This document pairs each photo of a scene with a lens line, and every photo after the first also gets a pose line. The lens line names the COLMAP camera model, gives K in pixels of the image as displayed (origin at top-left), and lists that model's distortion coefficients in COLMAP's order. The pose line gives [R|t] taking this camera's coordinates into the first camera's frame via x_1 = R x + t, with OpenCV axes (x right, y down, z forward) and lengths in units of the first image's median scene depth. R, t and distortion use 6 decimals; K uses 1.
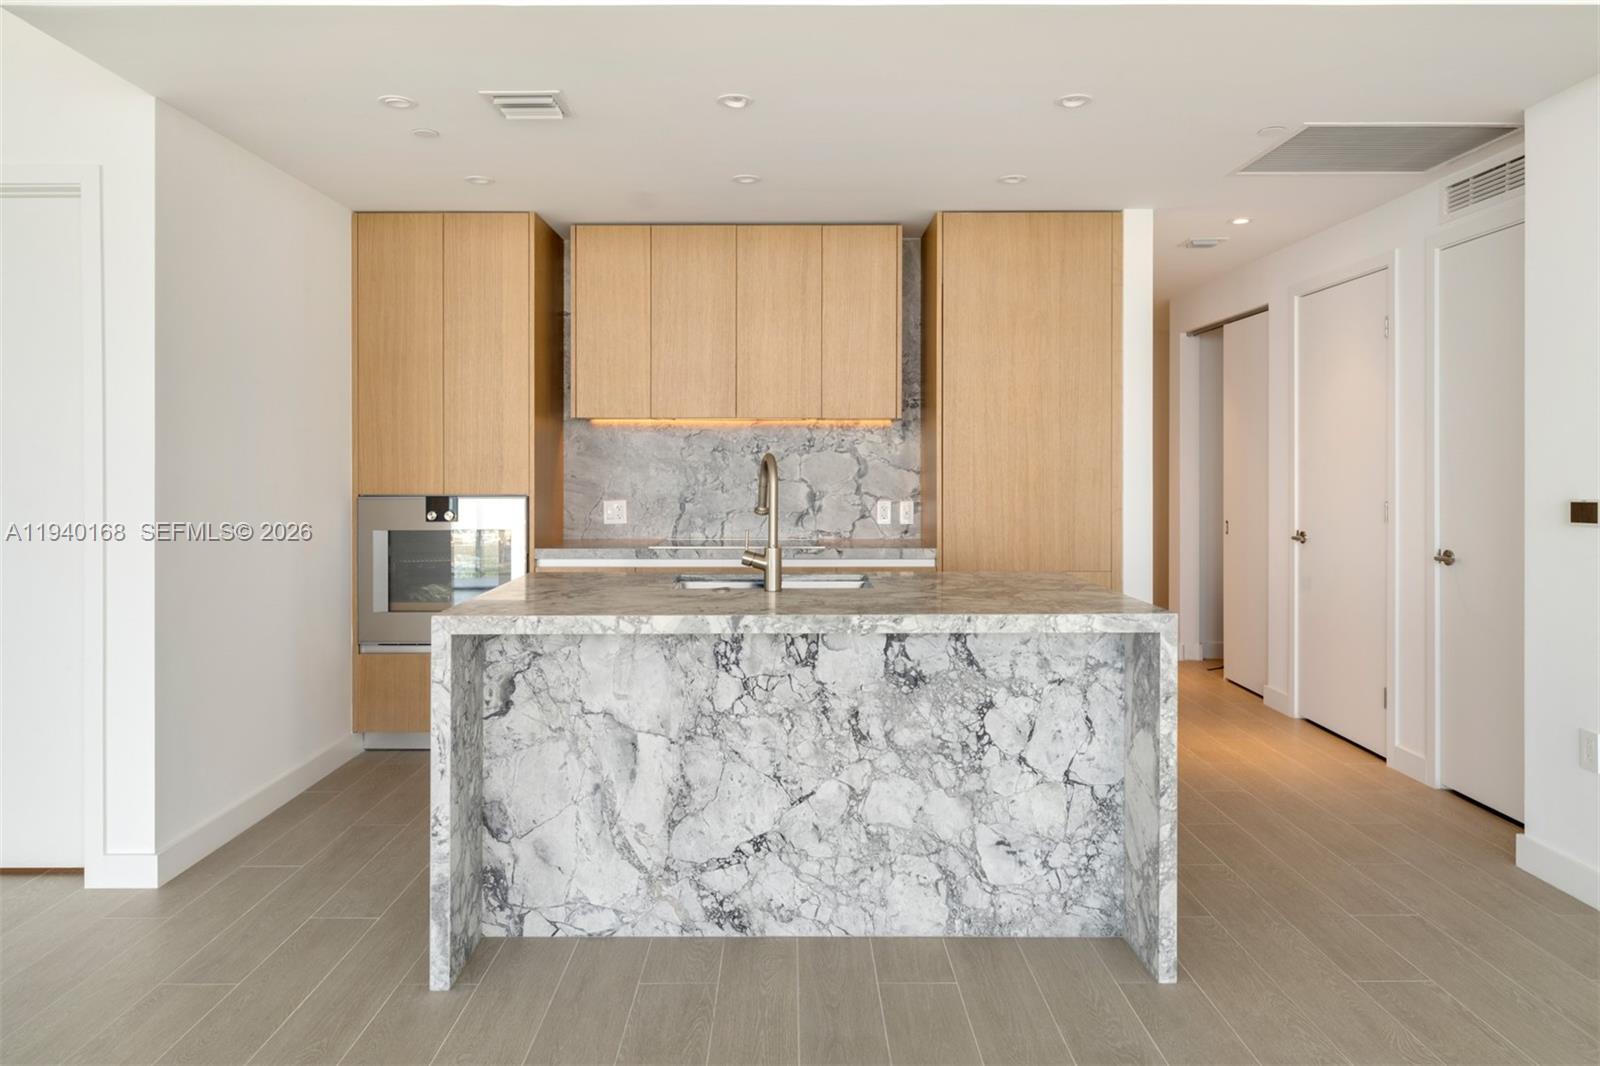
lens RADIAL K [[1086.2, 0, 801.0], [0, 1086.2, 458.3], [0, 0, 1]] dist [0.000369, -0.003115]
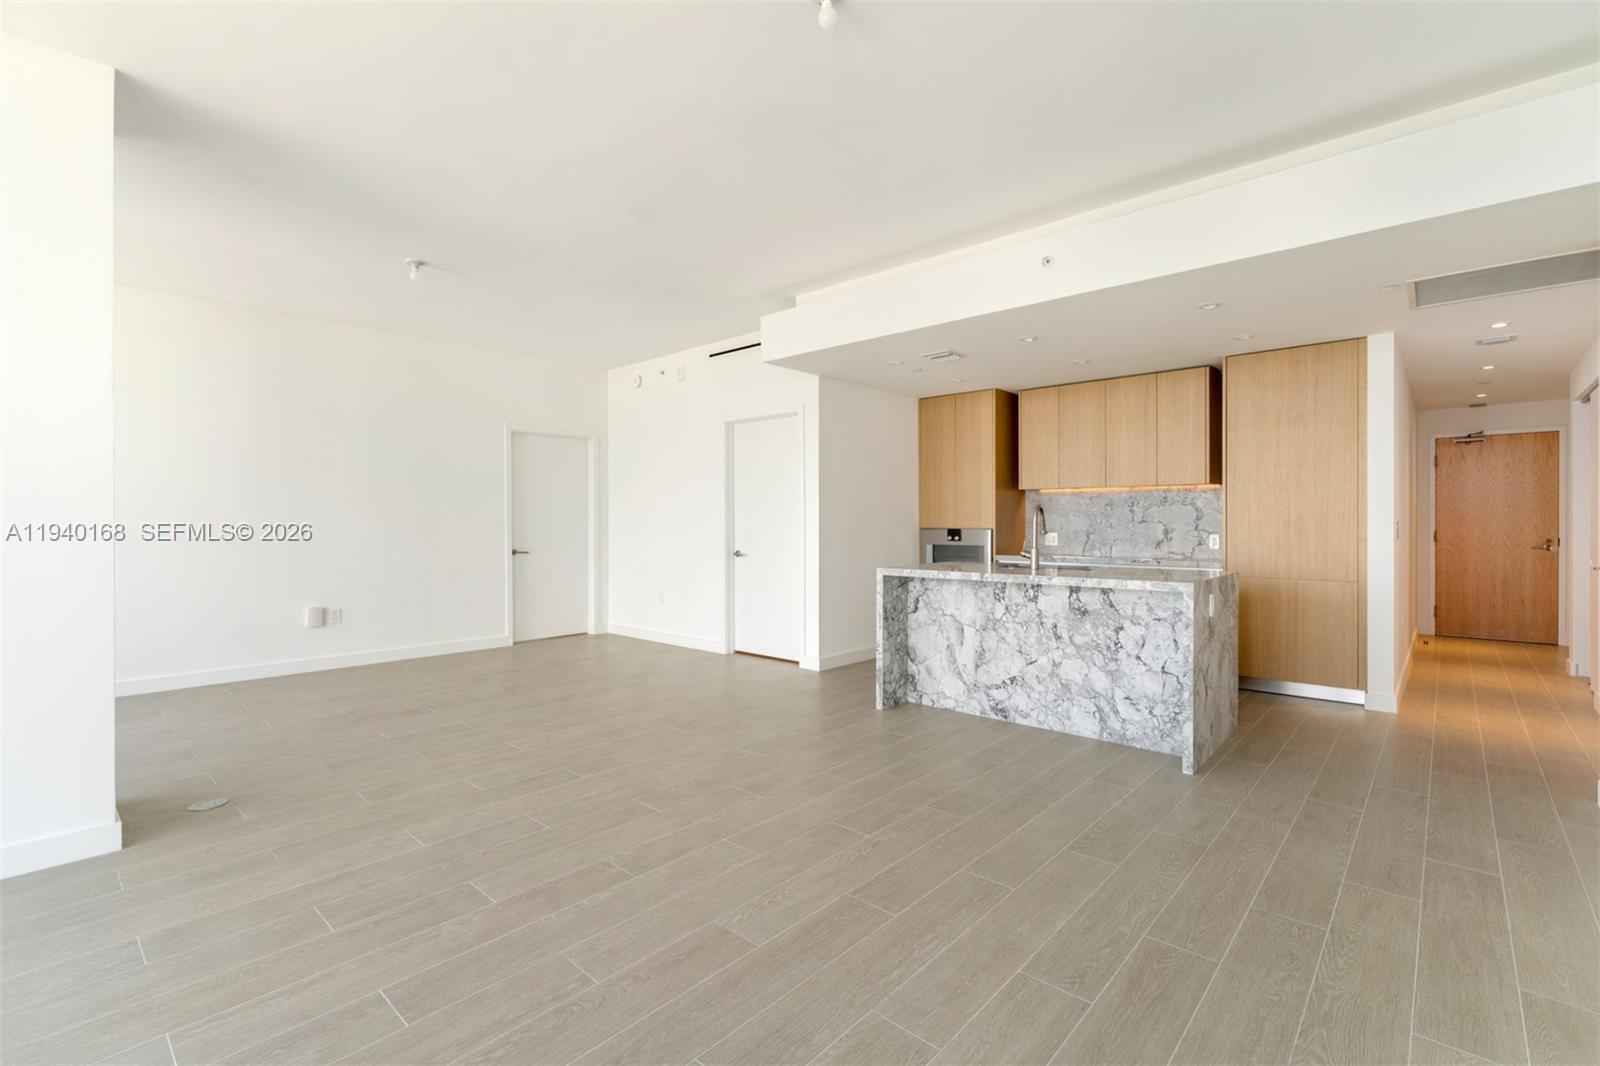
lens RADIAL K [[732.9, 0, 801.0], [0, 732.9, 485.6], [0, 0, 1]] dist [-0.001406, -0.000037]
pose [[0.735943, -0.035360, -0.676119, 0.665936], [0.005987, 0.998936, -0.045725, 0.022813], [0.677017, 0.029603, 0.735372, -0.403273]]
